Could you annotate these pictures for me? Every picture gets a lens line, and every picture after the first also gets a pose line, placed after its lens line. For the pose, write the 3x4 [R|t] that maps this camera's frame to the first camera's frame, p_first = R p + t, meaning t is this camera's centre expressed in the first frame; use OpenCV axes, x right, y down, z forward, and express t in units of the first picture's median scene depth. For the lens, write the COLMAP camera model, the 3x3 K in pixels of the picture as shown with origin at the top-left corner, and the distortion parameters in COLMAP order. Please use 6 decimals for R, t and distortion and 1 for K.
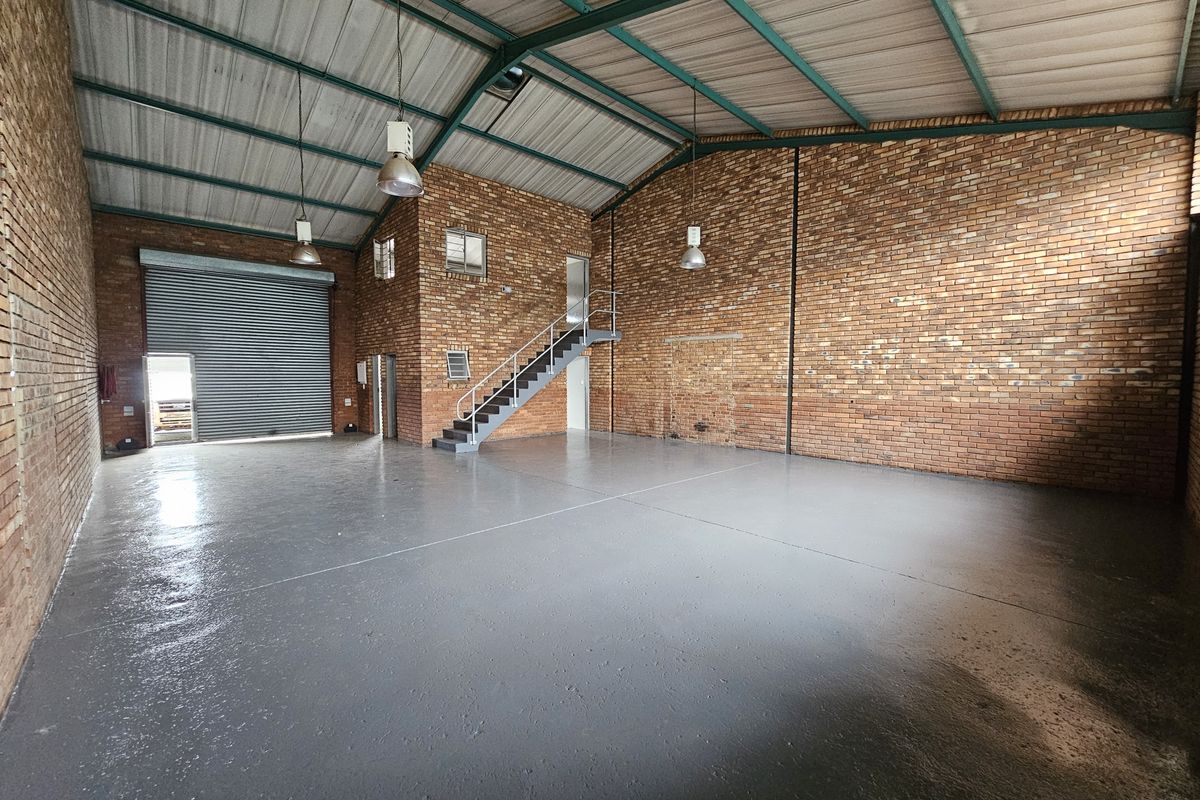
lens RADIAL K [[490.2, 0, 605.2], [0, 490.2, 404.5], [0, 0, 1]] dist [-0.003540, -0.000060]
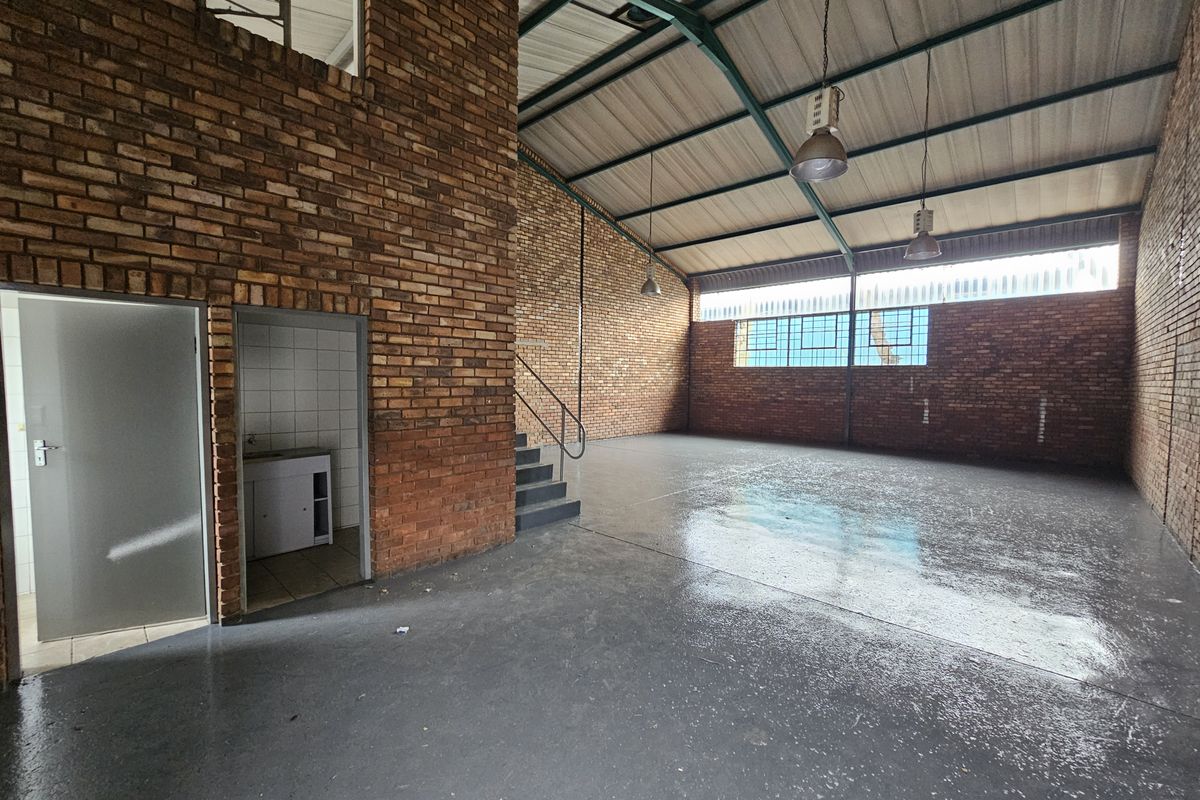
lens RADIAL K [[490.2, 0, 600.8], [0, 490.2, 402.5], [0, 0, 1]] dist [-0.003540, -0.000060]
pose [[-0.065555, -0.050920, 0.996549, -0.788128], [0.053043, 0.997107, 0.054438, -0.060603], [-0.996438, 0.056428, -0.062665, 0.894634]]
